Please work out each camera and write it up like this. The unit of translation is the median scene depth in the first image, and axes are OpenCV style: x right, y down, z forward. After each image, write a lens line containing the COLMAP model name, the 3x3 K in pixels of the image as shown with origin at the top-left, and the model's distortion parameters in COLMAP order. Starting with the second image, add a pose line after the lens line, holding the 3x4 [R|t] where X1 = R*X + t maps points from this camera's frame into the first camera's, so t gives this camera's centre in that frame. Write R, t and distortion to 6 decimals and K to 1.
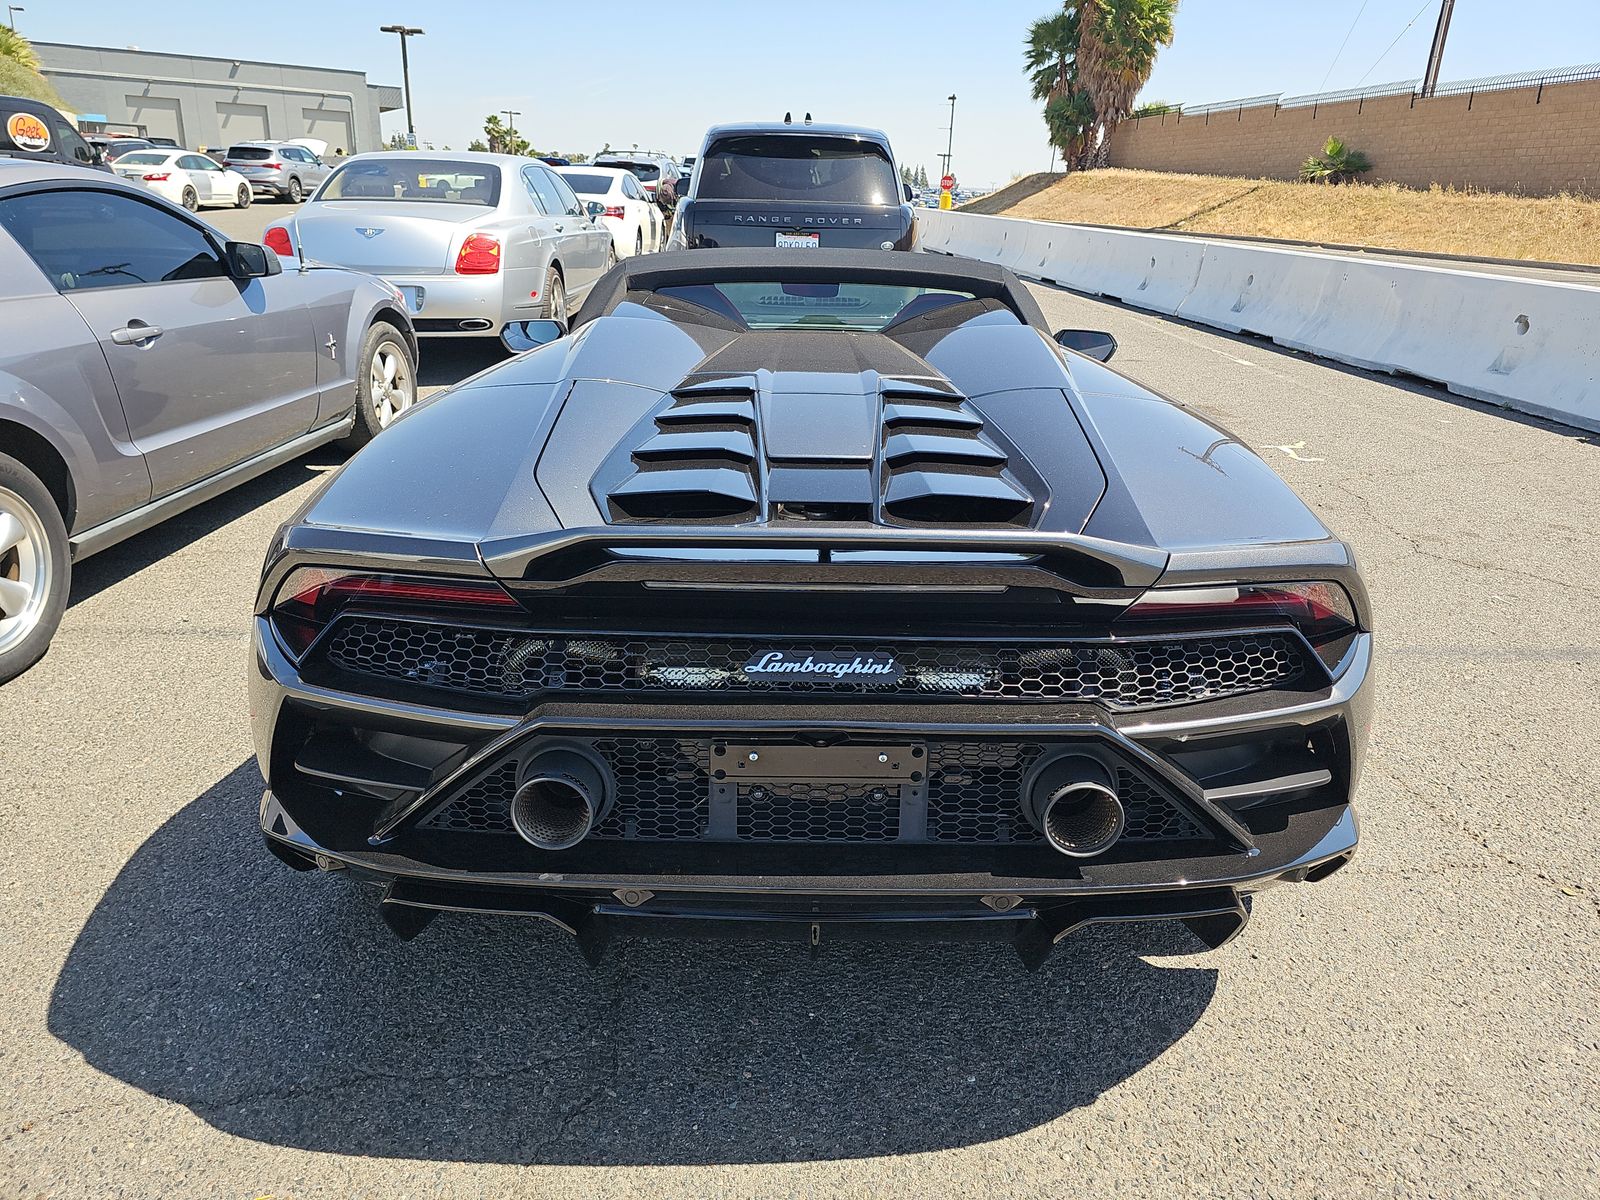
lens RADIAL K [[1157.3, 0, 800.1], [0, 1157.3, 602.5], [0, 0, 1]] dist [0.065918, -0.076613]
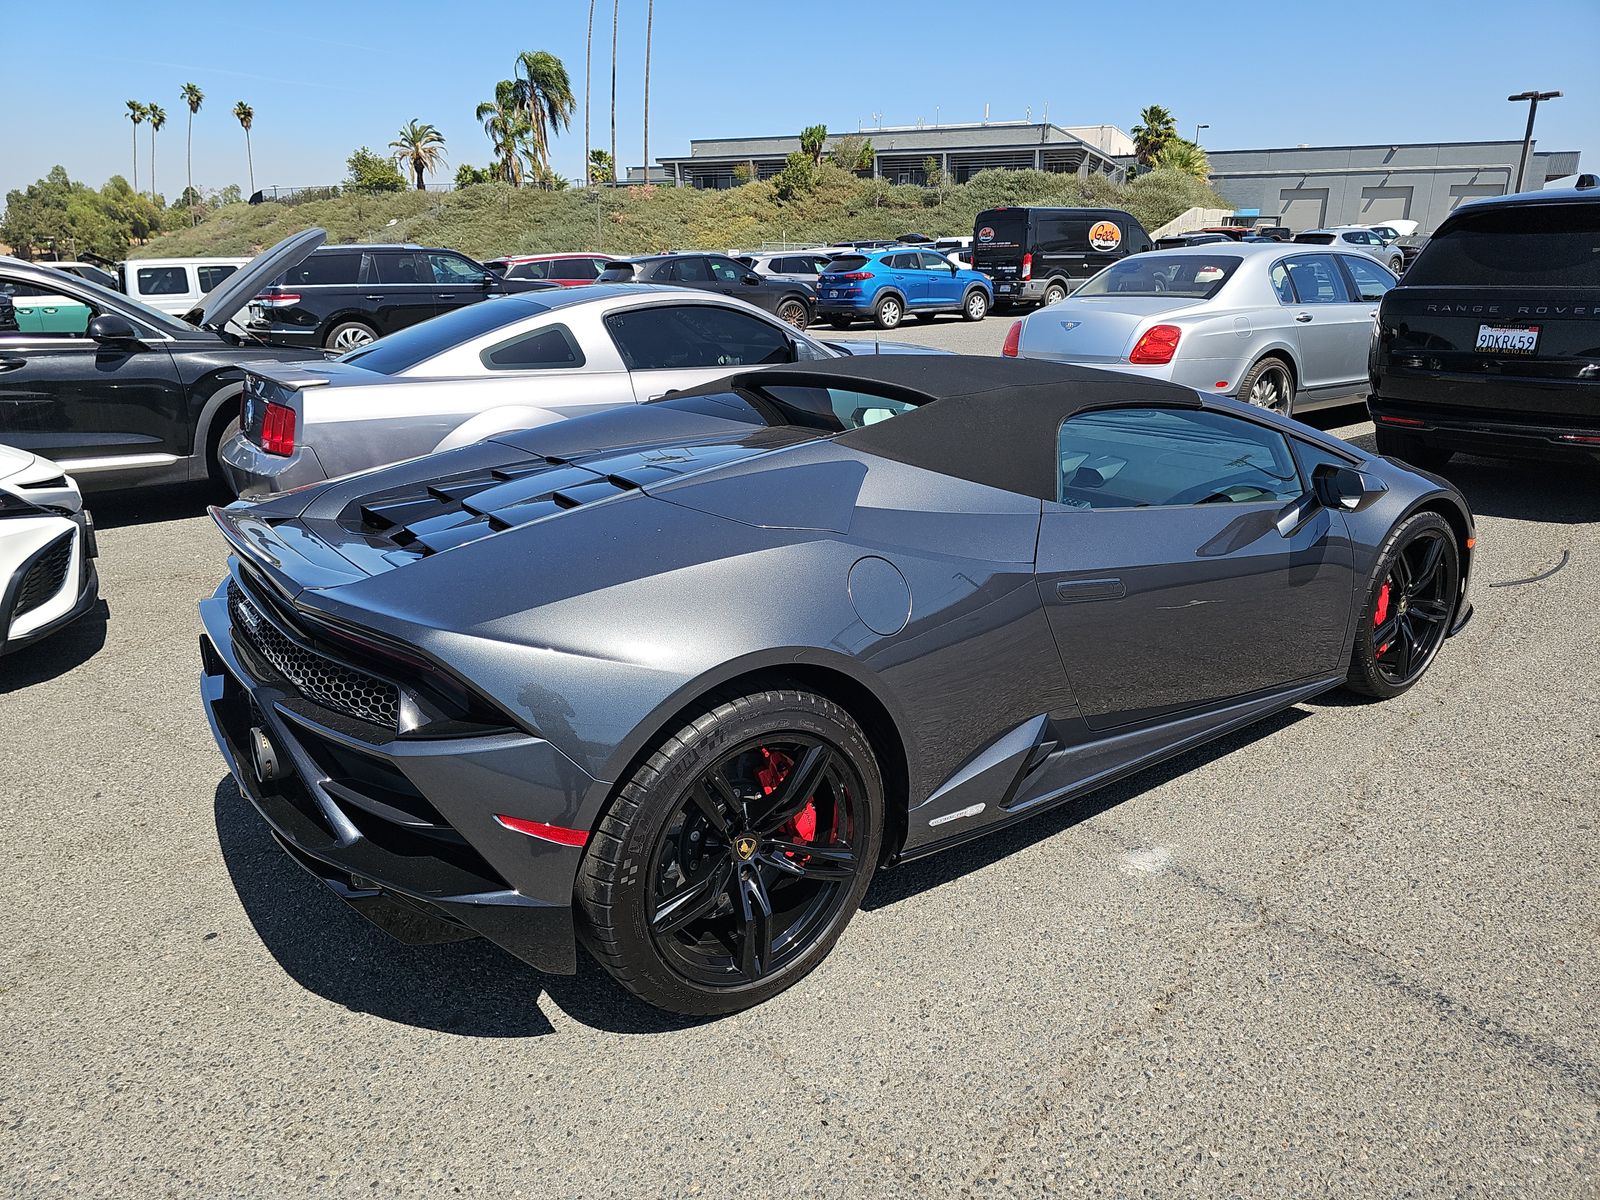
lens RADIAL K [[1157.3, 0, 800.1], [0, 1157.3, 602.5], [0, 0, 1]] dist [0.065918, -0.076613]
pose [[0.501044, 0.210530, -0.839424, 0.227931], [-0.254658, 0.962881, 0.089490, -0.039558], [0.827106, 0.168928, 0.536059, 0.094956]]
